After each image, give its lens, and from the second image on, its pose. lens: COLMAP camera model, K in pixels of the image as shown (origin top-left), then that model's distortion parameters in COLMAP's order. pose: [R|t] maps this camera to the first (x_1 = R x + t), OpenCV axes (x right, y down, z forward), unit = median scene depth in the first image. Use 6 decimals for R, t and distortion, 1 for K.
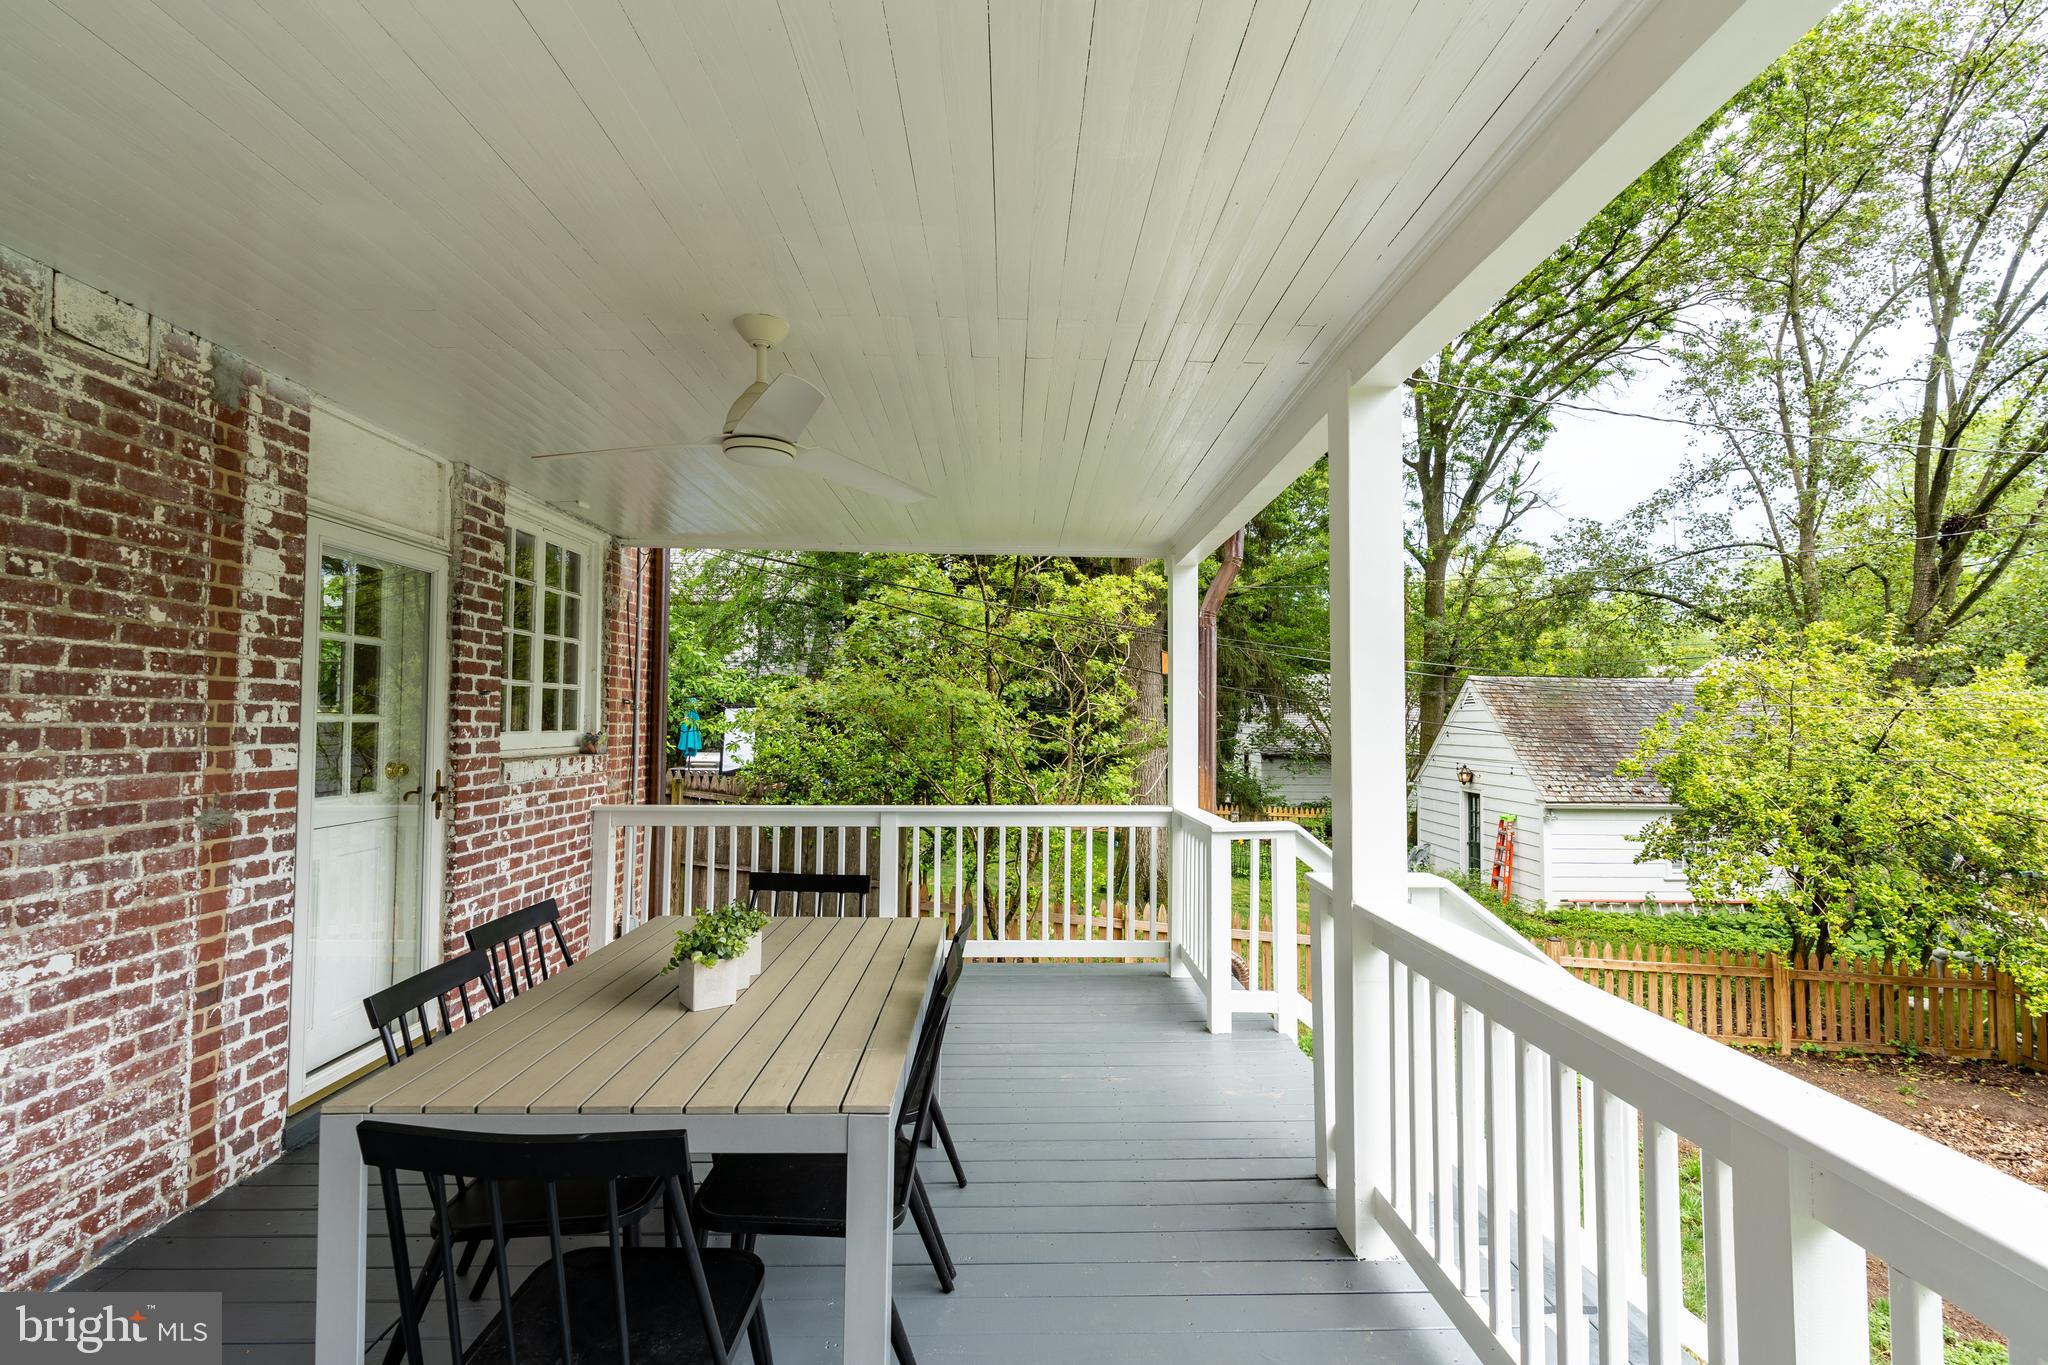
lens RADIAL K [[930.5, 0, 1032.5], [0, 930.5, 682.3], [0, 0, 1]] dist [-0.006603, 0.000507]
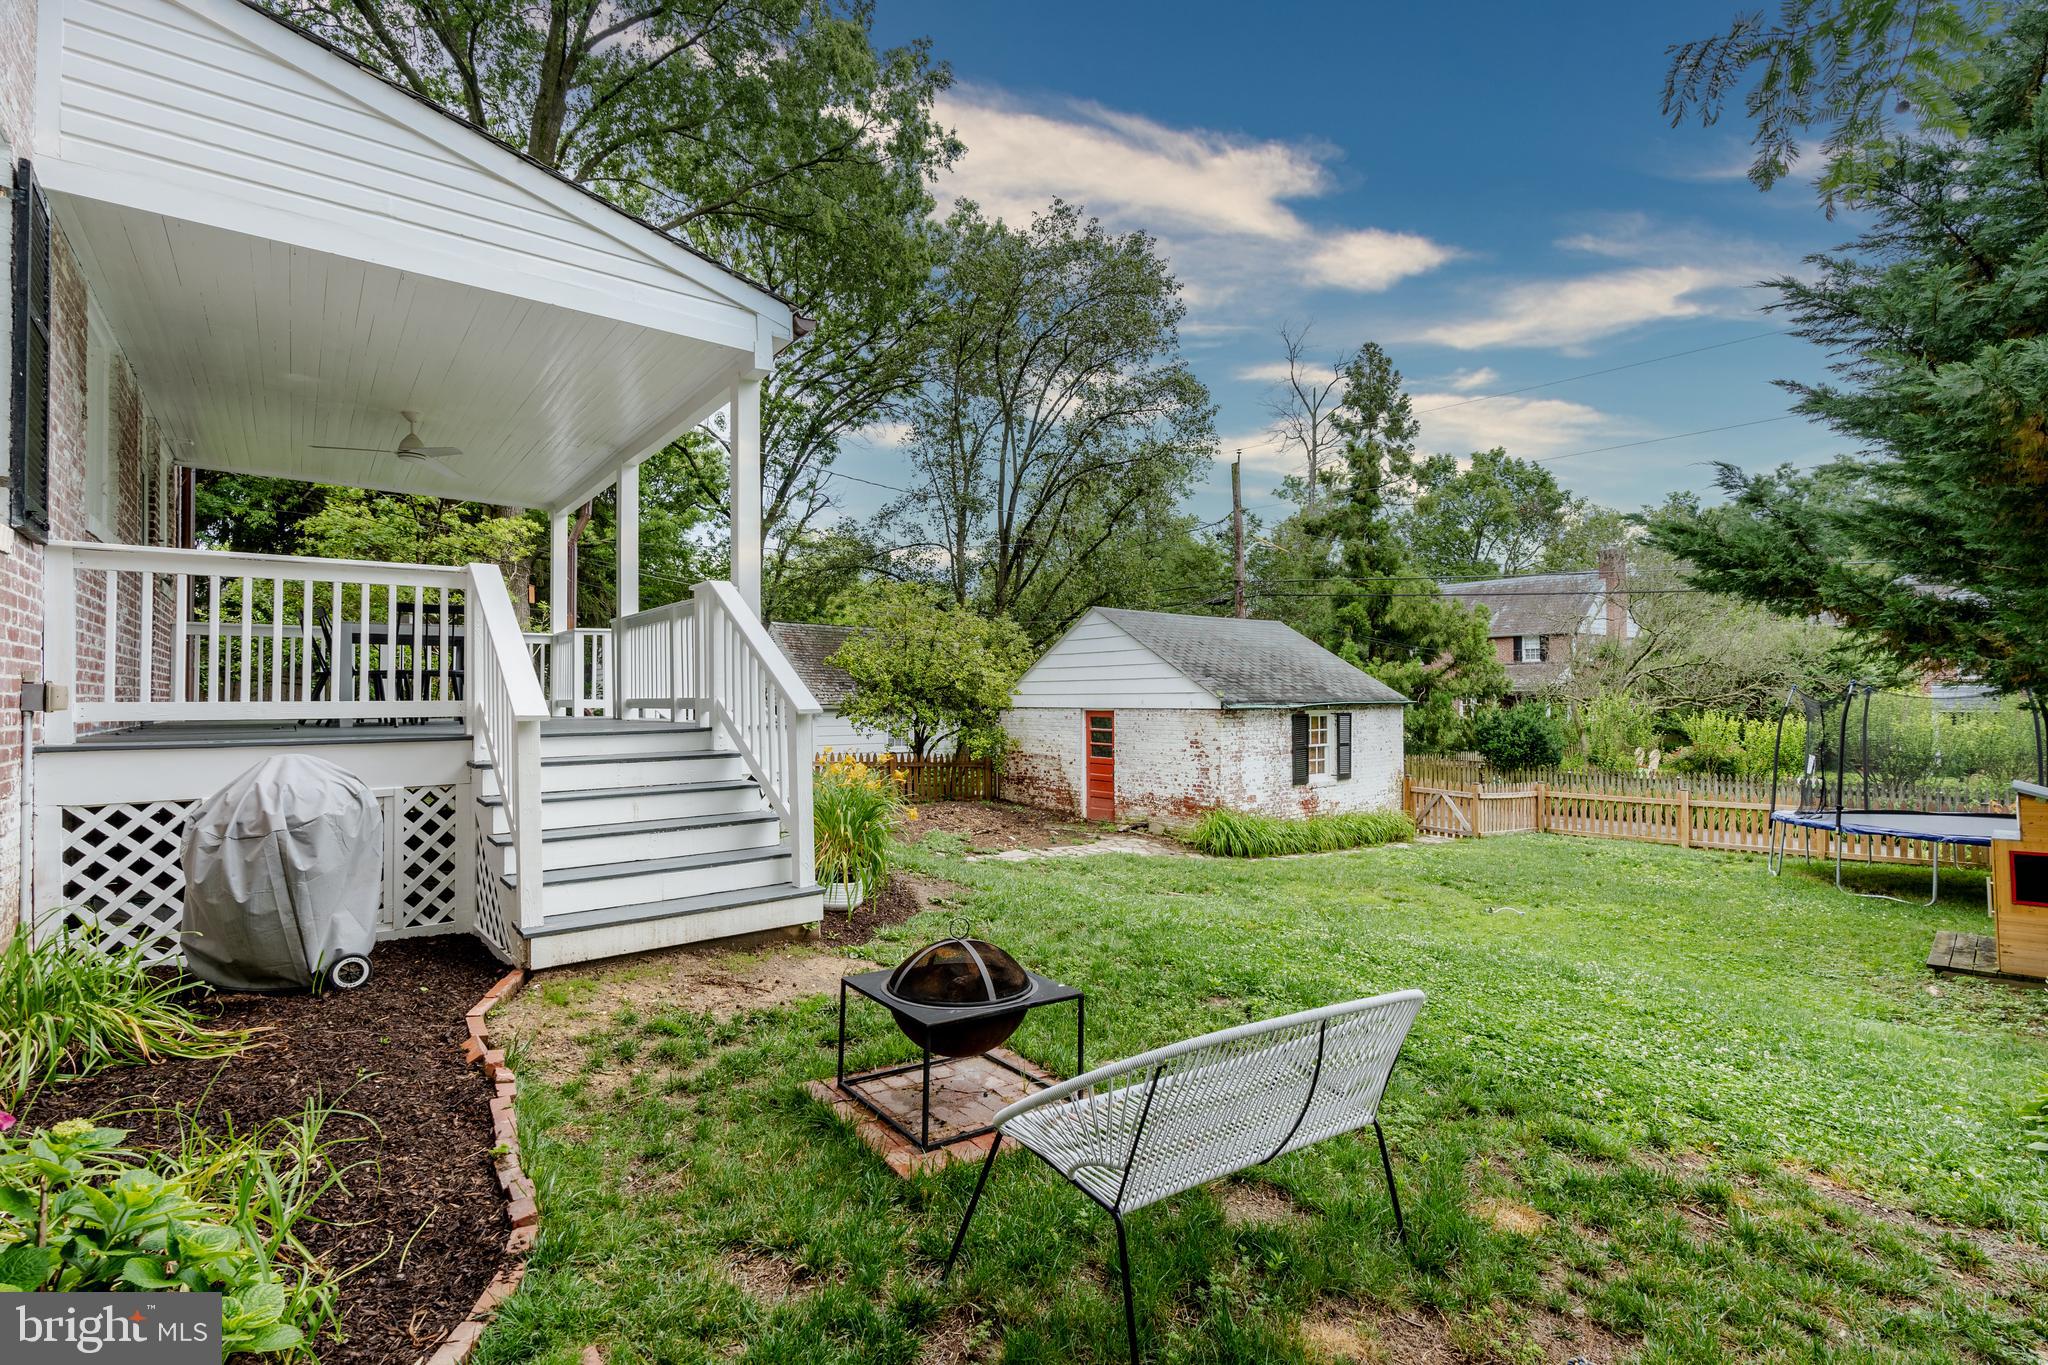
lens RADIAL K [[922.4, 0, 1019.1], [0, 922.4, 683.5], [0, 0, 1]] dist [-0.006354, 0.001329]
pose [[0.797816, 0.000804, 0.602900, -0.451741], [-0.017297, 0.999618, 0.021556, 0.327459], [-0.602653, -0.027626, 0.797525, -2.207631]]
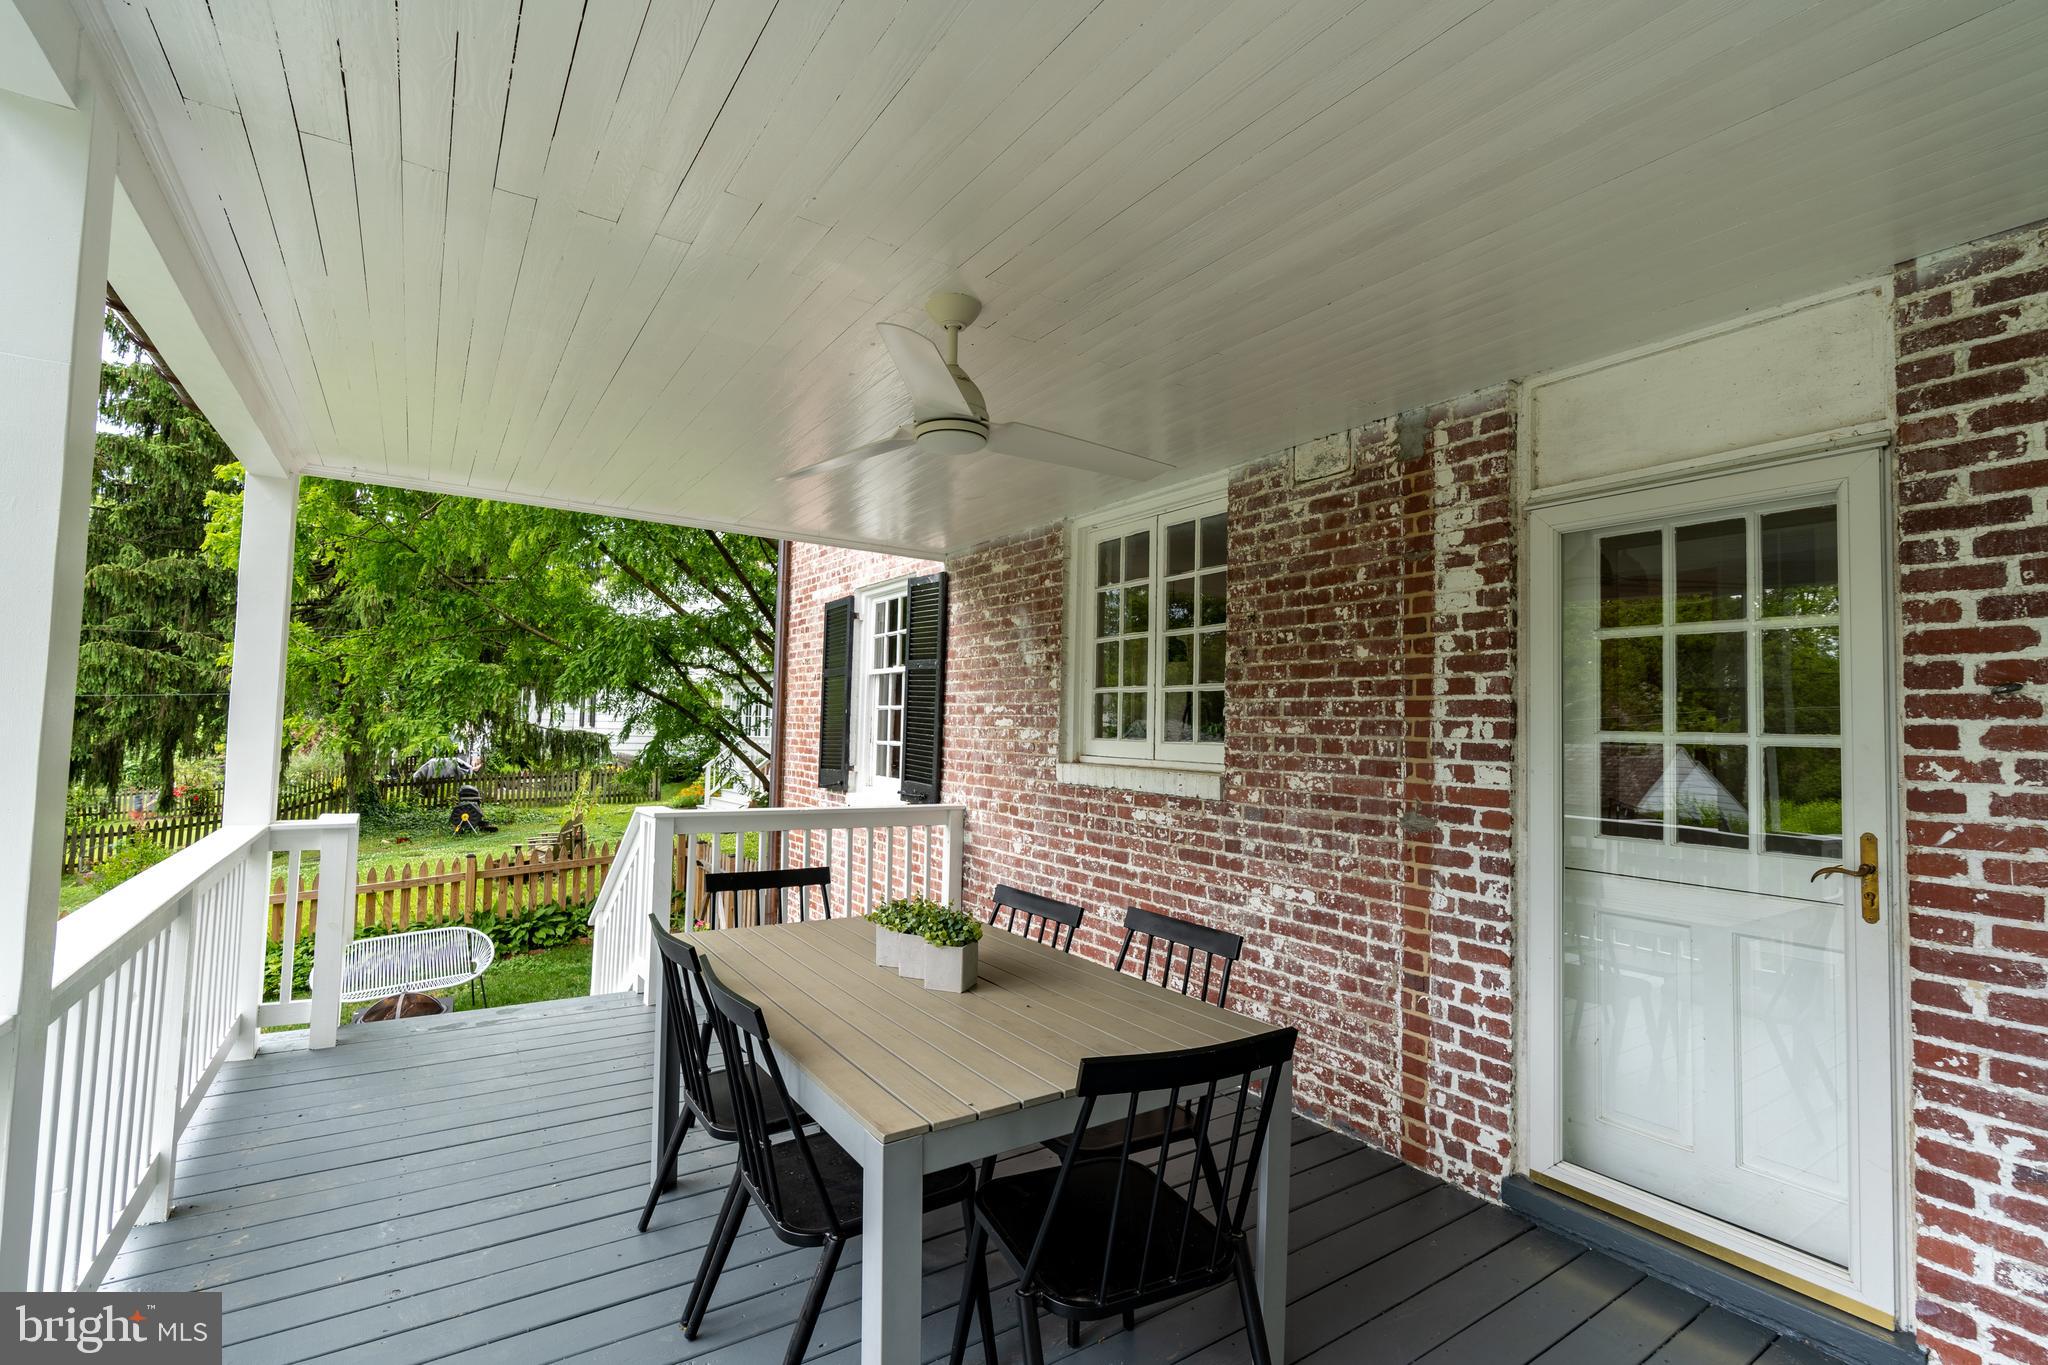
lens RADIAL K [[930.5, 0, 1032.5], [0, 930.5, 682.3], [0, 0, 1]] dist [-0.006603, 0.000507]
pose [[-0.845271, -0.050337, -0.531962, 0.110064], [-0.004731, 0.996219, -0.086750, 0.072094], [0.534317, -0.070810, -0.842313, 1.595583]]
